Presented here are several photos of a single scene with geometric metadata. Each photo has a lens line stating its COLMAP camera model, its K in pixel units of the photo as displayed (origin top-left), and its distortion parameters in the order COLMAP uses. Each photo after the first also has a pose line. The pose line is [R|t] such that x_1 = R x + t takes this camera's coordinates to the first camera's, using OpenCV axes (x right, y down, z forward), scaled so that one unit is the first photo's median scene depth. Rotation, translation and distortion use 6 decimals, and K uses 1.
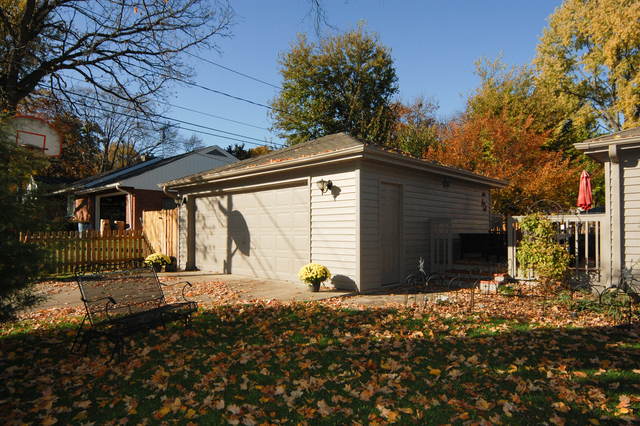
lens RADIAL K [[416.1, 0, 320.0], [0, 416.1, 213.0], [0, 0, 1]] dist [-0.001532, 0.000668]
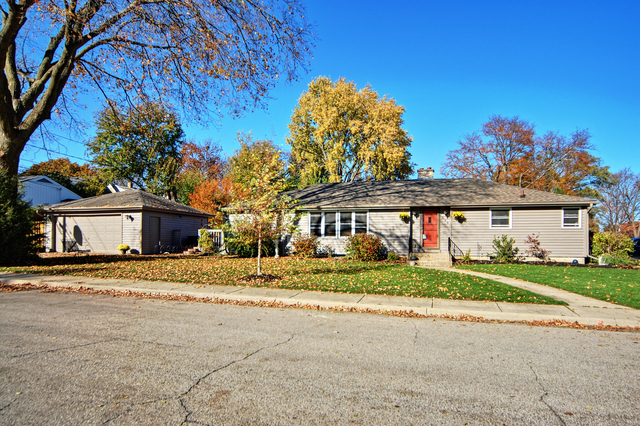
lens RADIAL K [[400.0, 0, 320.0], [0, 400.0, 213.0], [0, 0, 1]] dist [-0.001666, -0.000328]
pose [[0.896889, 0.015308, 0.441990, -0.017983], [0.000536, 0.999362, -0.035701, 0.001052], [-0.442254, 0.032257, 0.896309, -1.668558]]
